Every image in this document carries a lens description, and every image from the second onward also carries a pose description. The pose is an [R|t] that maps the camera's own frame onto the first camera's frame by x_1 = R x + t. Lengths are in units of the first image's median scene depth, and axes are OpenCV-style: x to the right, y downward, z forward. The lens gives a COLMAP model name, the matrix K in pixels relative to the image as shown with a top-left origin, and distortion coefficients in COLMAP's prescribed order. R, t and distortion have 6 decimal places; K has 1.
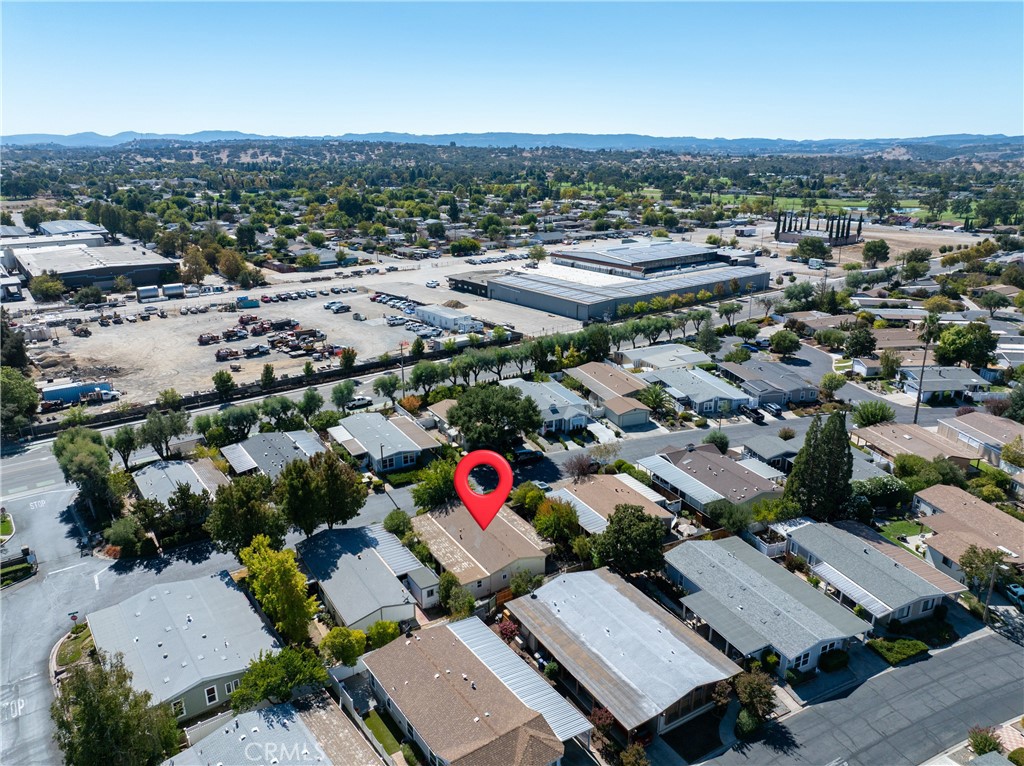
lens RADIAL K [[720.6, 0, 512.0], [0, 720.6, 383.0], [0, 0, 1]] dist [-0.036582, 0.003954]
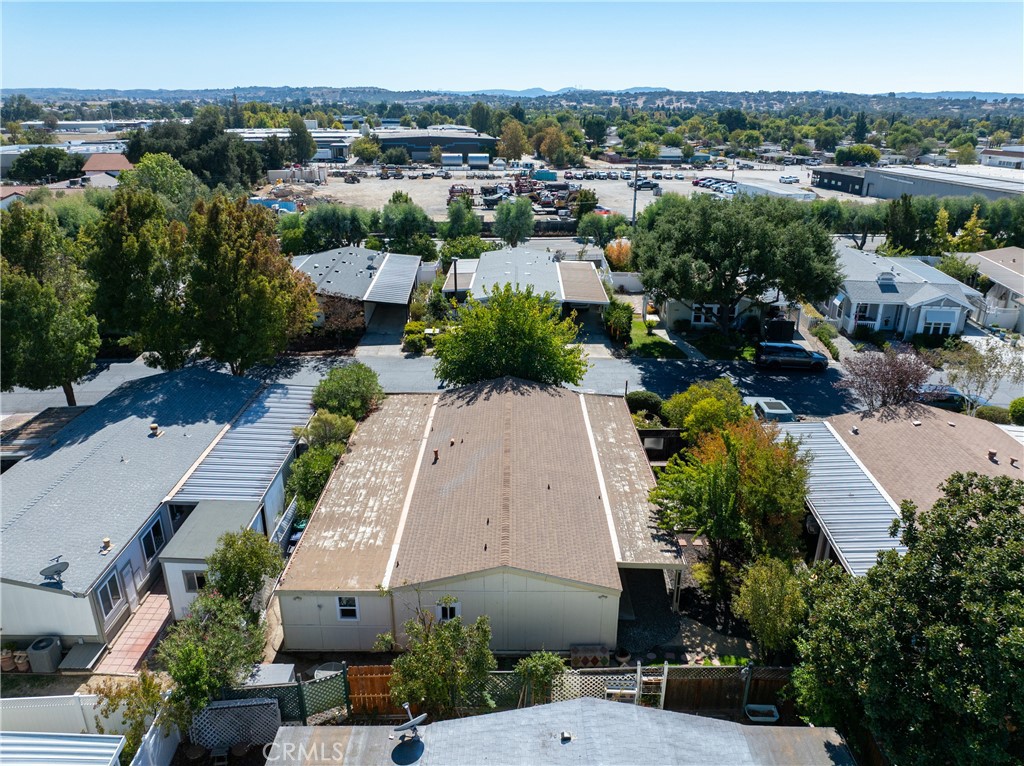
lens RADIAL K [[720.6, 0, 512.0], [0, 720.6, 383.0], [0, 0, 1]] dist [-0.036582, 0.003954]
pose [[0.854650, 0.195875, -0.480839, 0.084058], [-0.171363, 0.980628, 0.094887, 0.096093], [0.490110, 0.001302, 0.871660, 0.493990]]
